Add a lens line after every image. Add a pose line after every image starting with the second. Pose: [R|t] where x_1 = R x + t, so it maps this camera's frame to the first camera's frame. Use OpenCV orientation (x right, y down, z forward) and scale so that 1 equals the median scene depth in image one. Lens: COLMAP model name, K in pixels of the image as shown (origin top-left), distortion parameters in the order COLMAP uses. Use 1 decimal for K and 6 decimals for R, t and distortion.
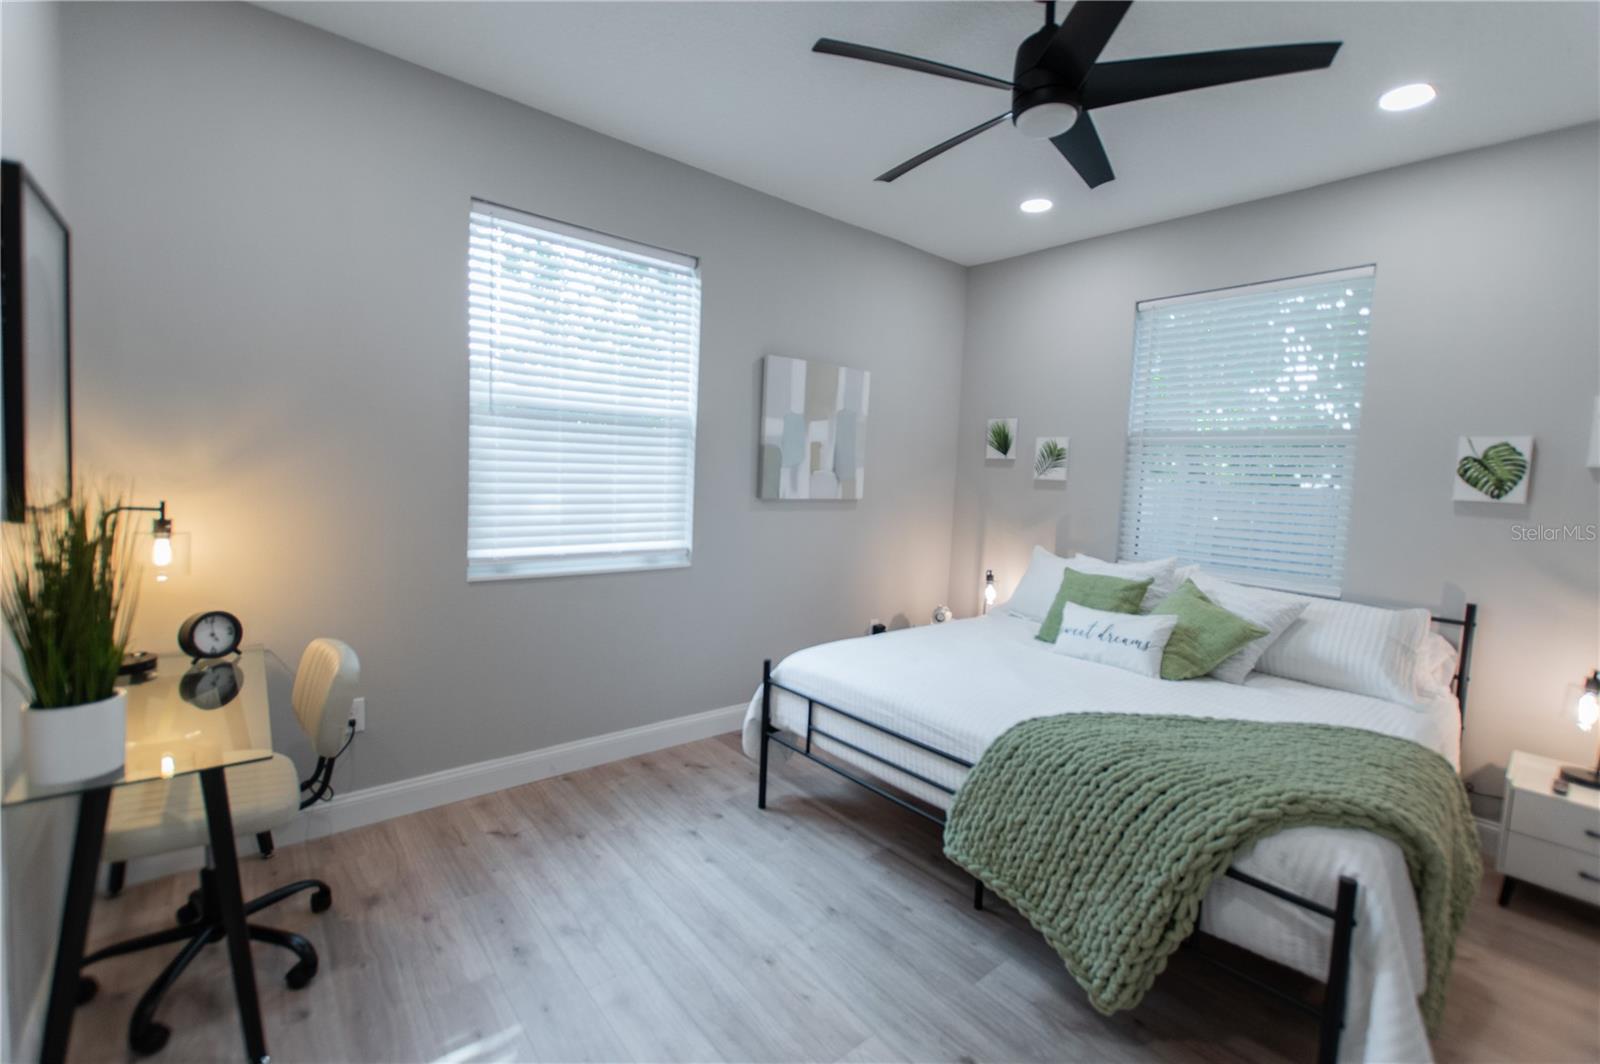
lens RADIAL K [[685.7, 0, 803.0], [0, 685.7, 521.5], [0, 0, 1]] dist [0.007859, -0.004812]
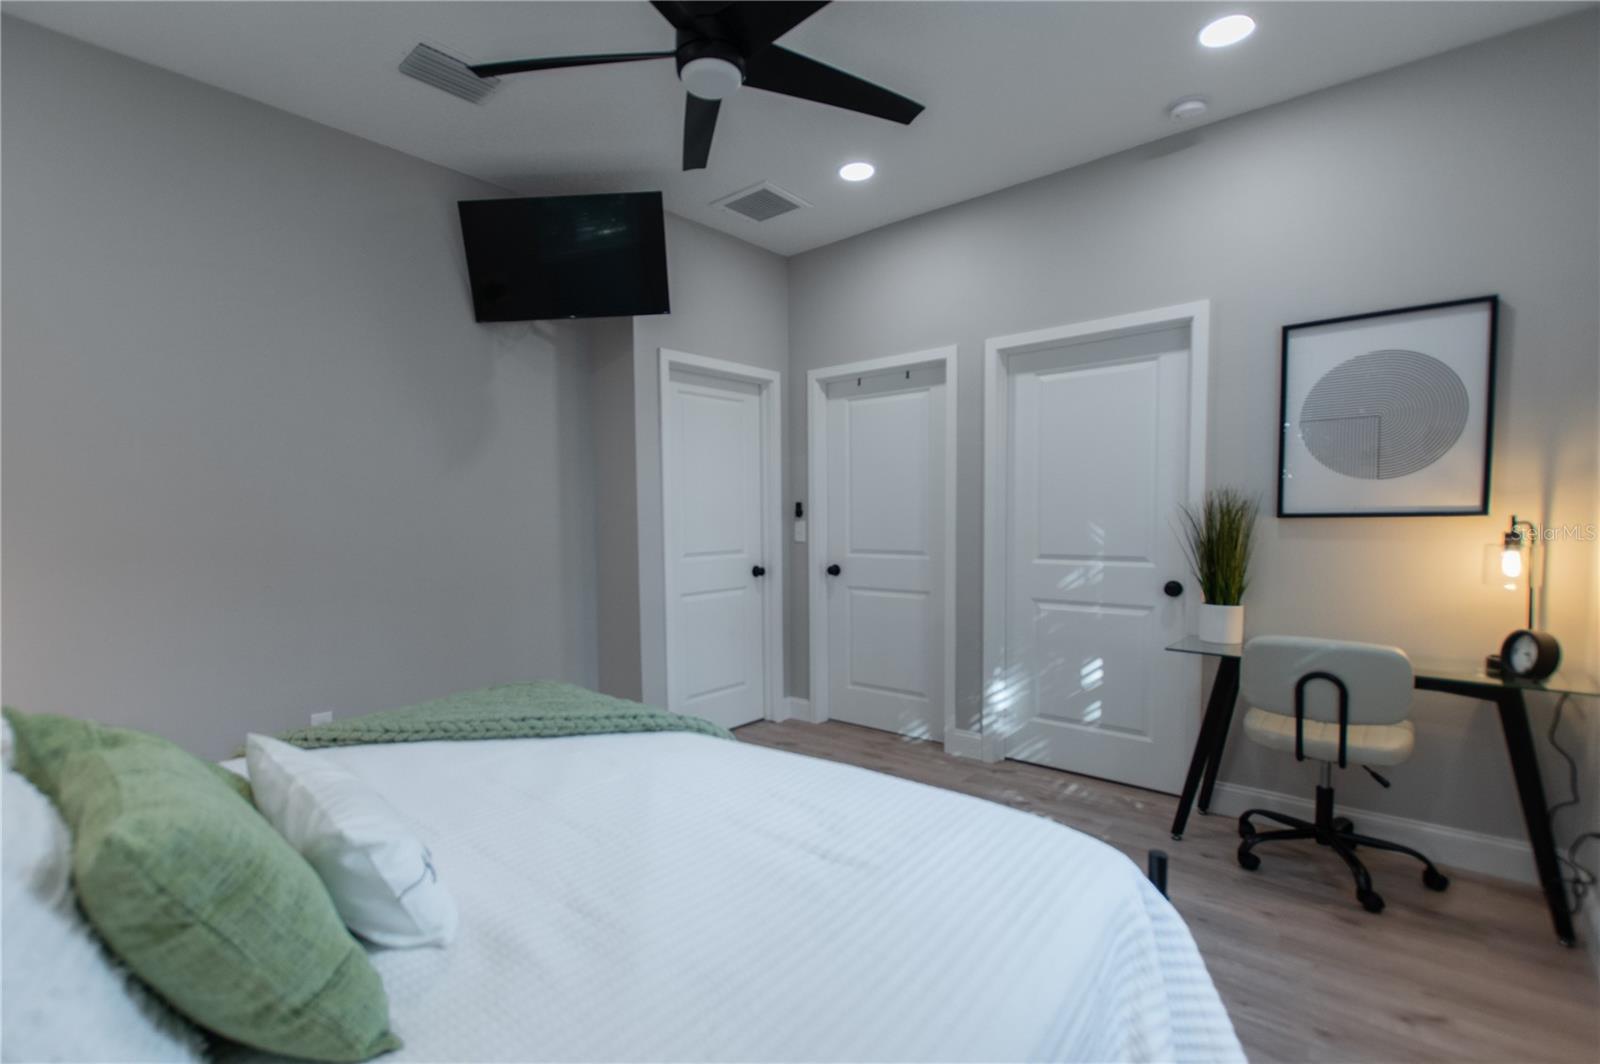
lens RADIAL K [[685.7, 0, 803.0], [0, 685.7, 521.5], [0, 0, 1]] dist [0.007859, -0.004812]
pose [[-0.974152, -0.012432, -0.225550, 0.278622], [-0.033299, 0.995479, 0.088951, -0.059563], [0.223425, 0.094163, -0.970162, 1.340714]]
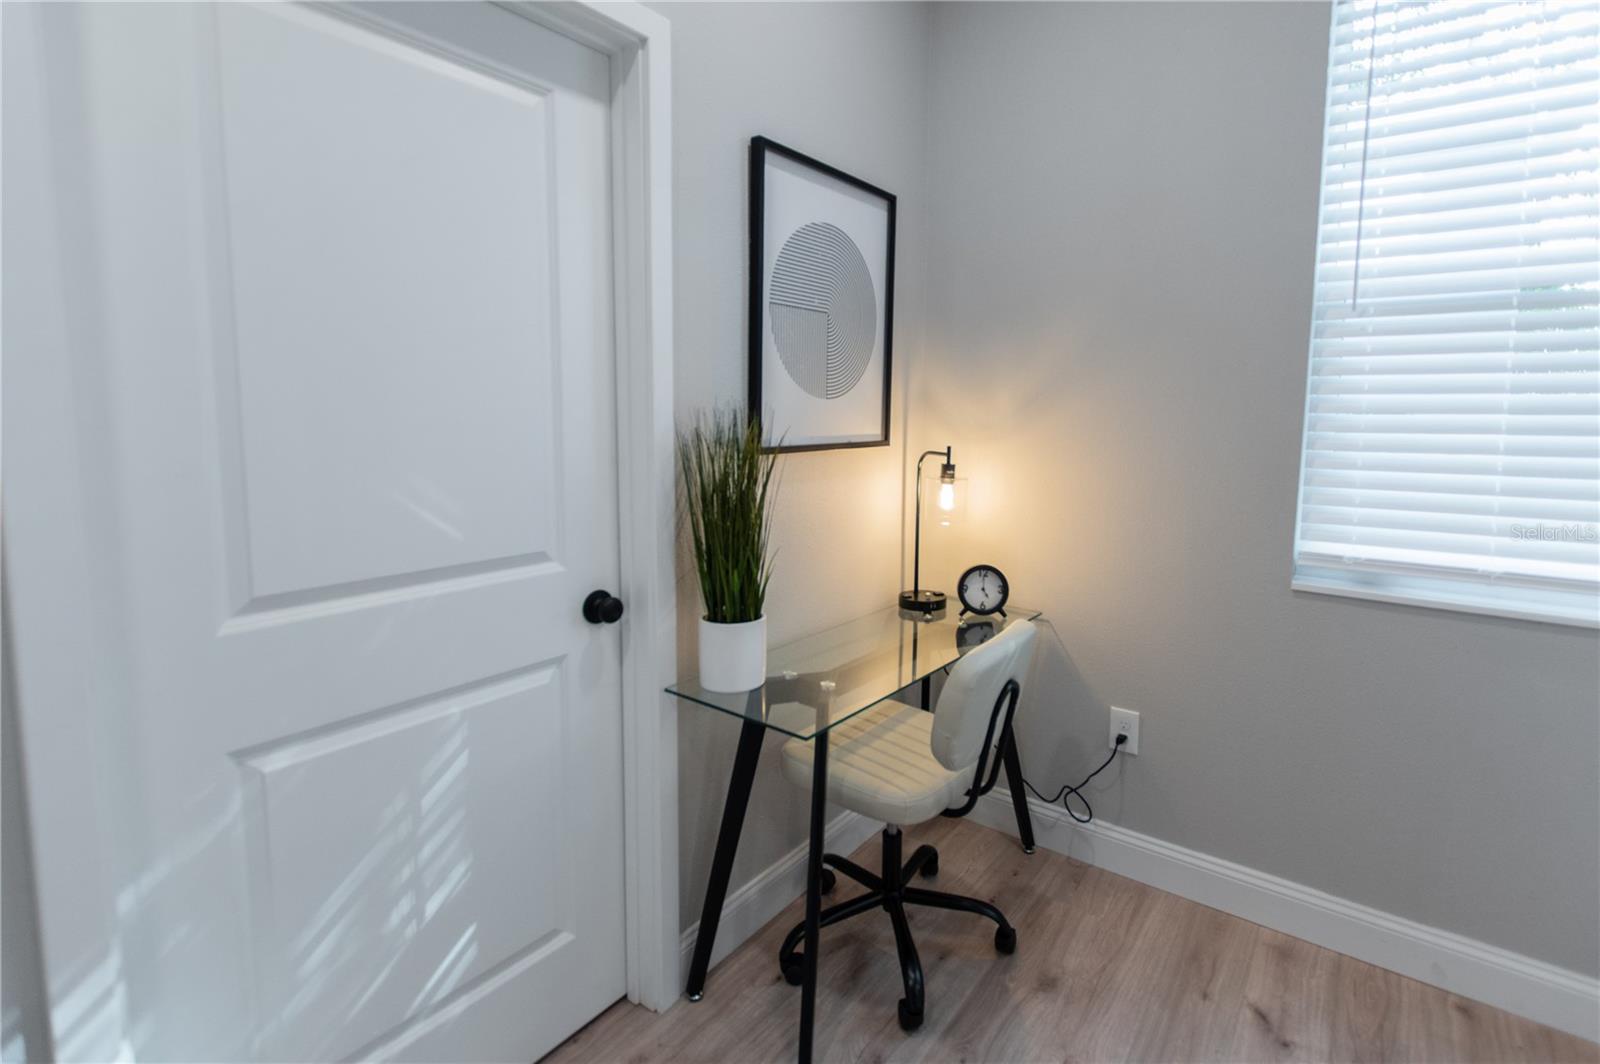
lens RADIAL K [[741.4, 0, 856.2], [0, 741.4, 477.3], [0, 0, 1]] dist [0.000662, -0.000900]
pose [[0.260207, 0.051671, -0.964169, 0.055163], [-0.071367, 0.996865, 0.034162, -0.008815], [0.962912, 0.059921, 0.263079, 0.440274]]
